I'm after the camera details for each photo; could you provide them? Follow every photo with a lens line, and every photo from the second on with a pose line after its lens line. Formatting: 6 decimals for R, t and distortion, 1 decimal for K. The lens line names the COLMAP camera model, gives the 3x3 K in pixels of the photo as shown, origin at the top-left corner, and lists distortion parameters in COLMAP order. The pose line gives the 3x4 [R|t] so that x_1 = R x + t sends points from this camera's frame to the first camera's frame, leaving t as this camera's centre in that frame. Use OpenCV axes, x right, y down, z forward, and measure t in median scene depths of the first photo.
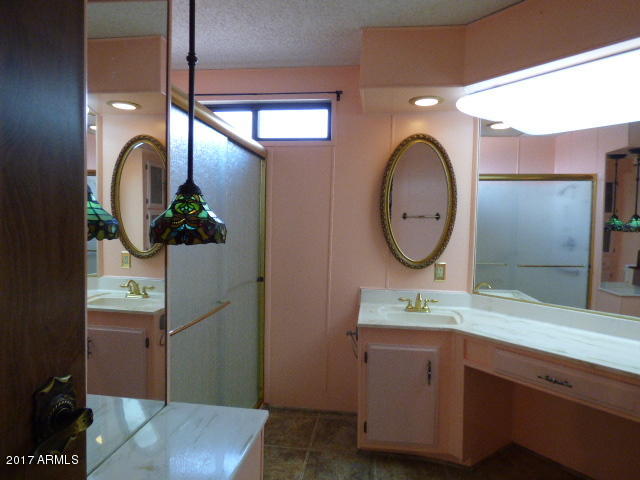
lens RADIAL K [[390.2, 0, 320.6], [0, 390.2, 241.7], [0, 0, 1]] dist [-0.011891, 0.005673]
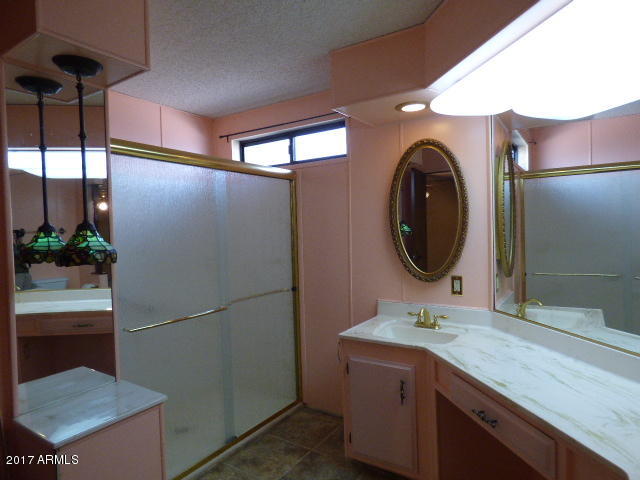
lens RADIAL K [[390.2, 0, 322.0], [0, 390.2, 240.4], [0, 0, 1]] dist [-0.011891, 0.005673]
pose [[0.896469, -0.030165, -0.442079, 0.444130], [0.021509, 0.999466, -0.024582, -0.012905], [0.442584, 0.012528, 0.896639, 0.043822]]
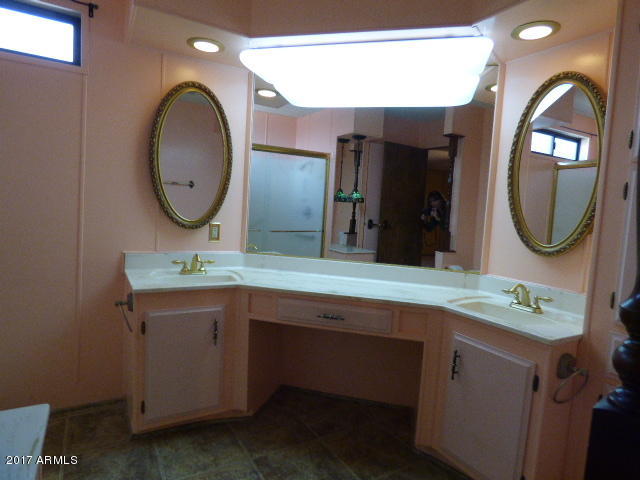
lens RADIAL K [[390.2, 0, 319.2], [0, 390.2, 241.0], [0, 0, 1]] dist [-0.011891, 0.005673]
pose [[0.791548, -0.023443, 0.610657, -0.083355], [-0.010593, 0.998587, 0.052066, 0.047668], [-0.611015, -0.047682, 0.790182, 0.076823]]
